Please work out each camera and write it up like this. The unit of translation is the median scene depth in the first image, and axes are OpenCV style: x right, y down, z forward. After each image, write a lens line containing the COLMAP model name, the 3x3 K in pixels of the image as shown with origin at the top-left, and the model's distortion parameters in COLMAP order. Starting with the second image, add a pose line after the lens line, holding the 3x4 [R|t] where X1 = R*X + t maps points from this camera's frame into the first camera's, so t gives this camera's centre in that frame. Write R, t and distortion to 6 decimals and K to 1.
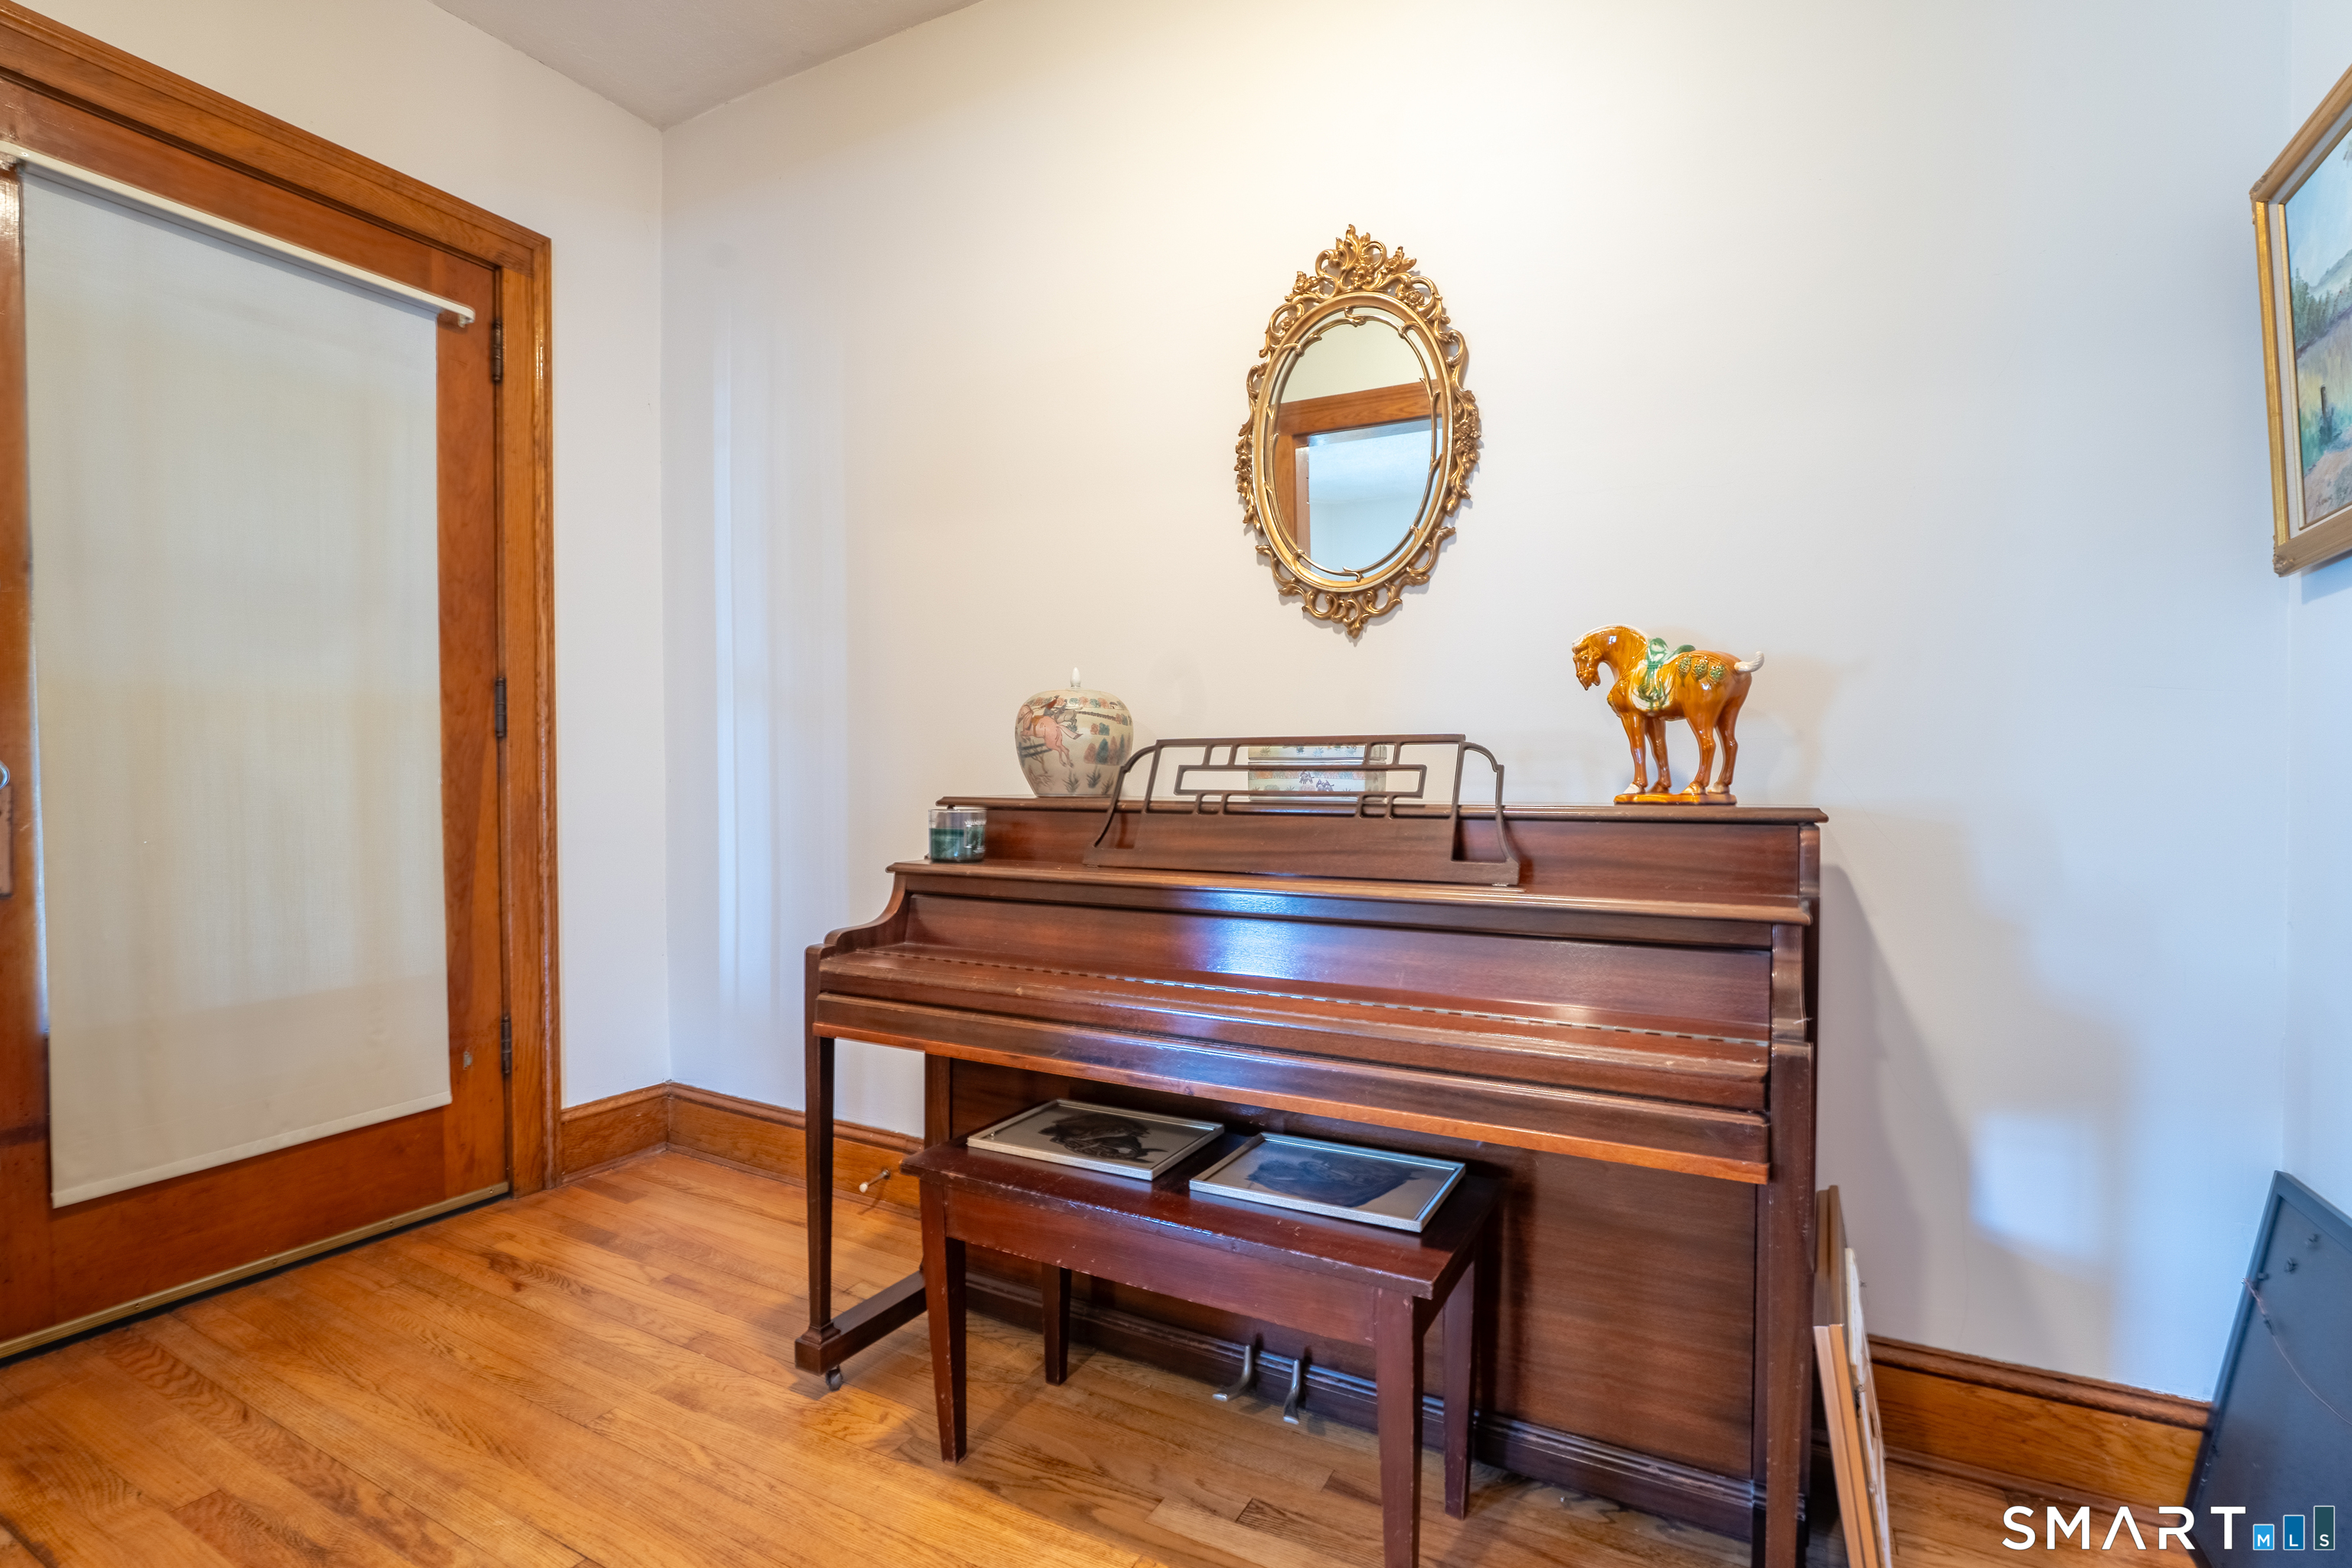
lens RADIAL K [[1097.2, 0, 1176.0], [0, 1097.2, 784.0], [0, 0, 1]] dist [-0.002633, -0.000359]
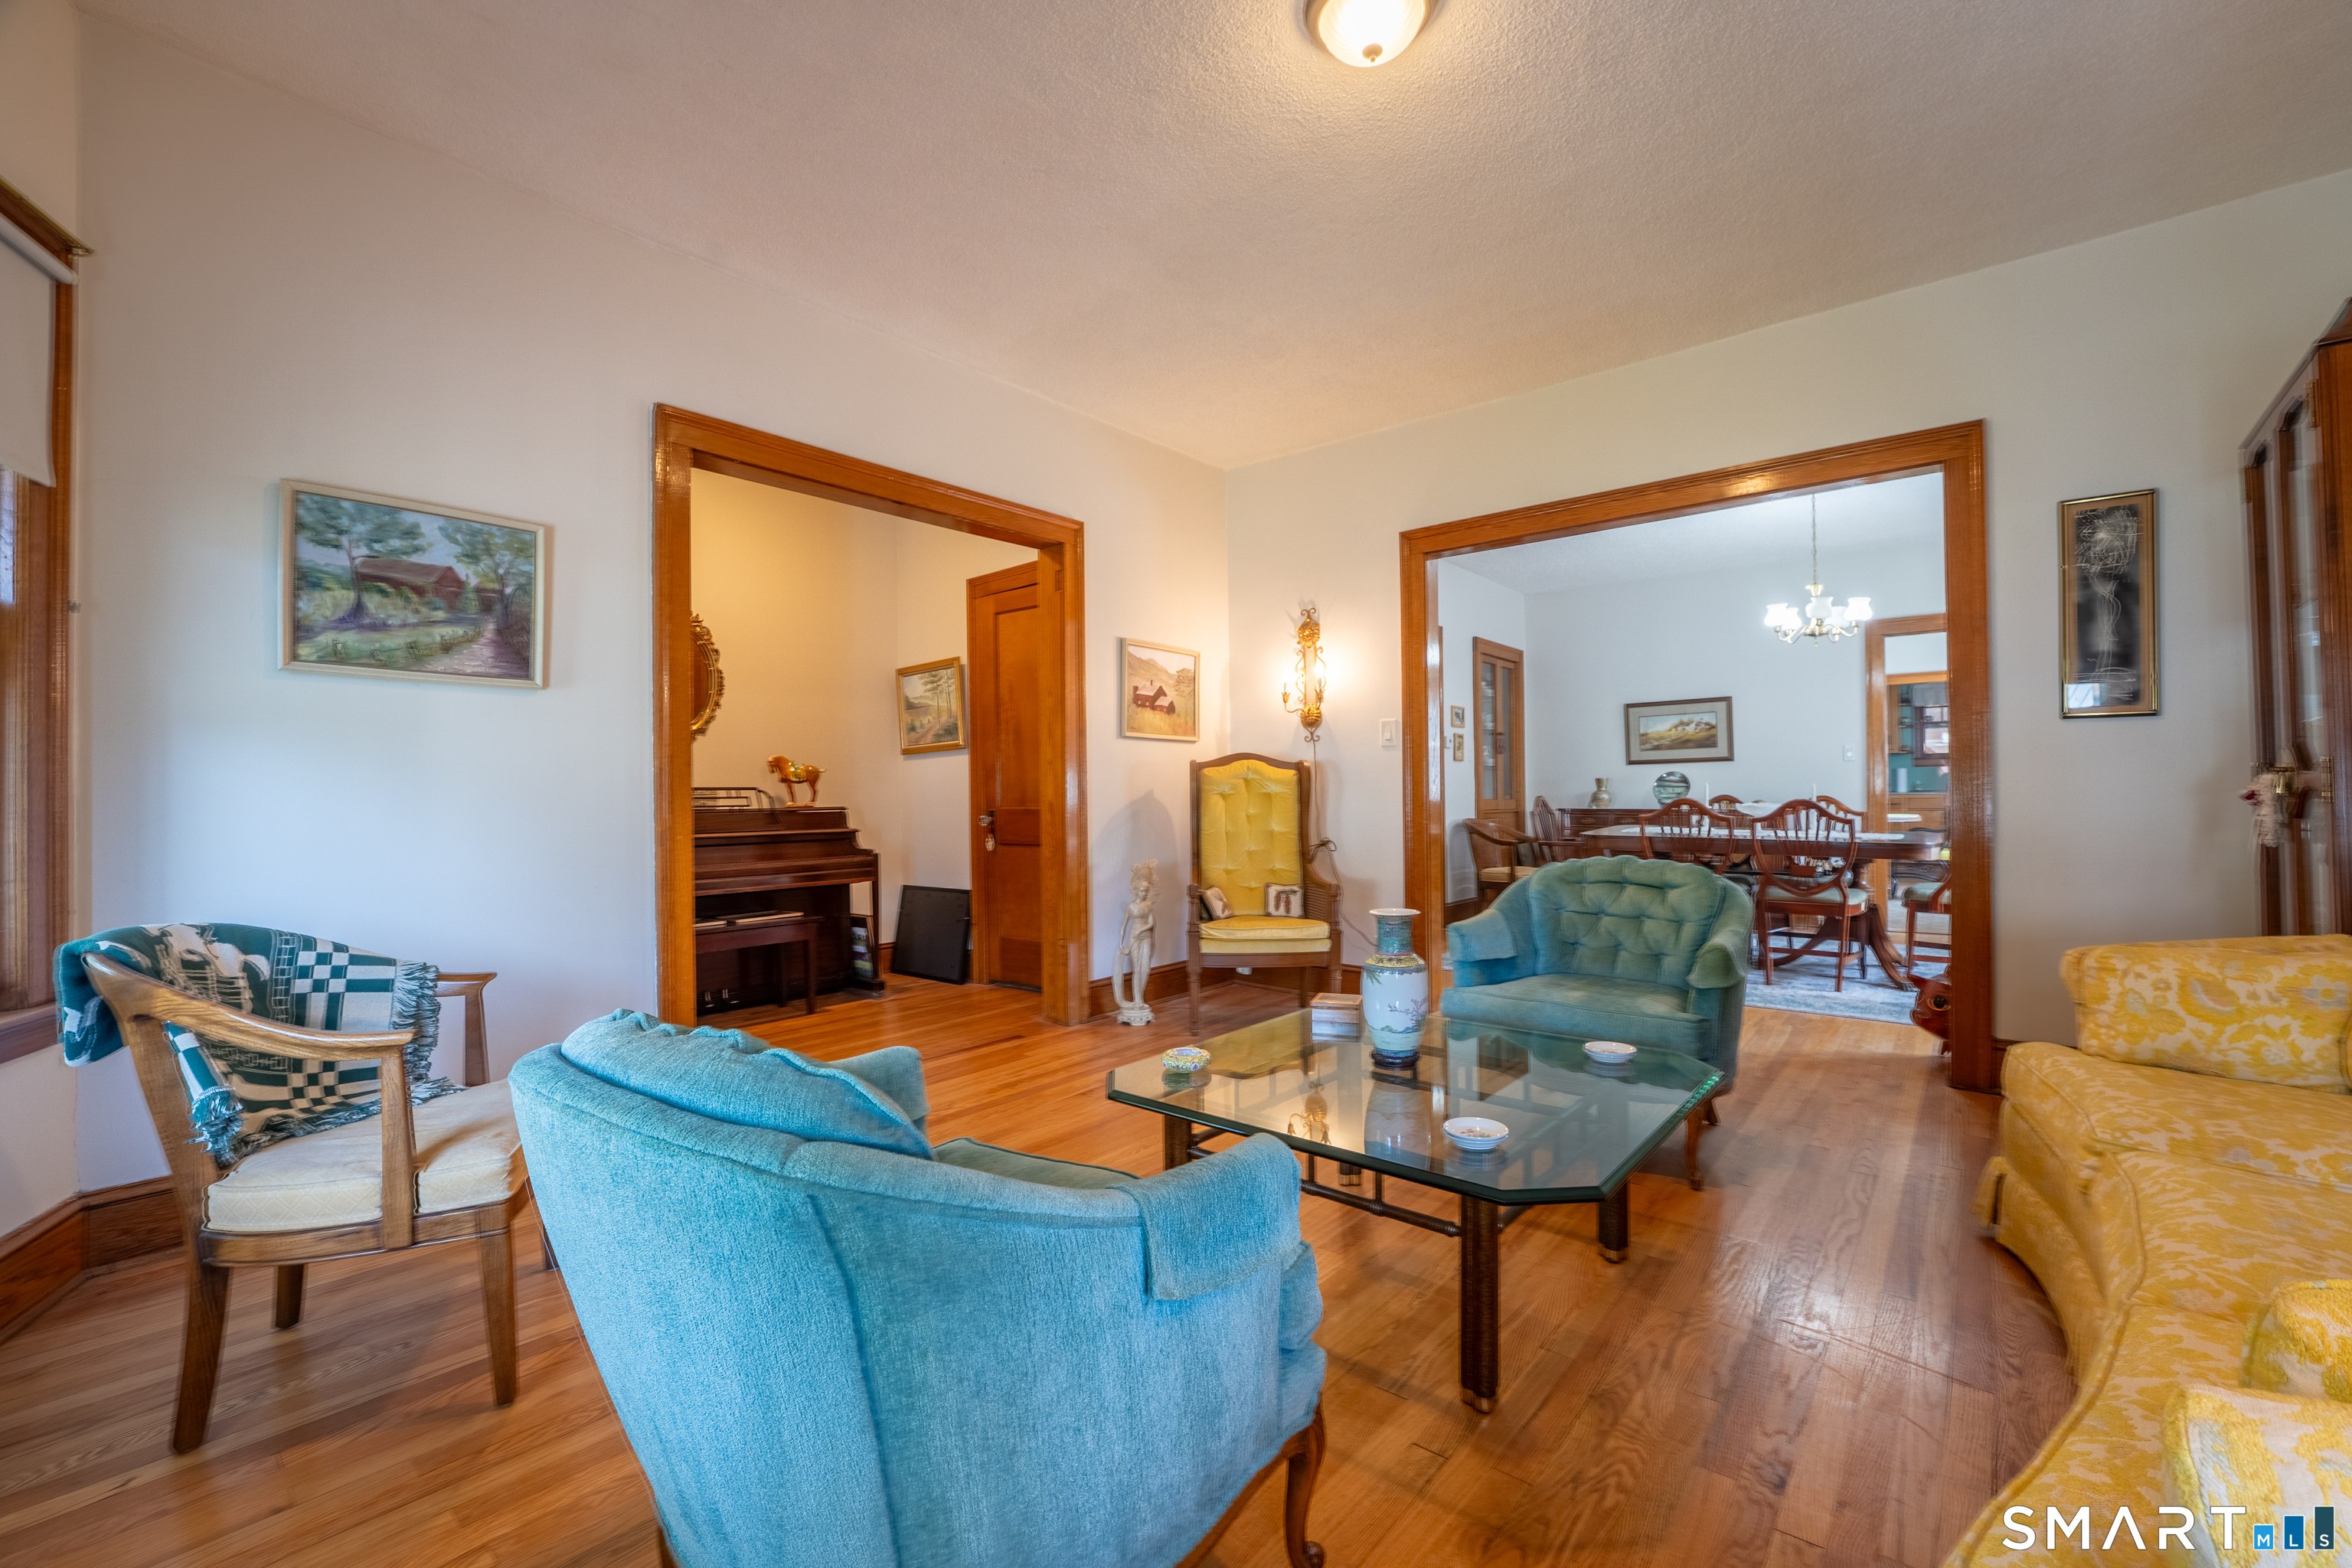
lens RADIAL K [[992.2, 0, 1176.0], [0, 992.2, 784.0], [0, 0, 1]] dist [-0.023976, 0.000313]
pose [[0.210137, 0.009570, 0.977625, -1.913181], [0.022321, 0.999644, -0.014583, 0.012655], [-0.977417, 0.024886, 0.209849, -0.682132]]
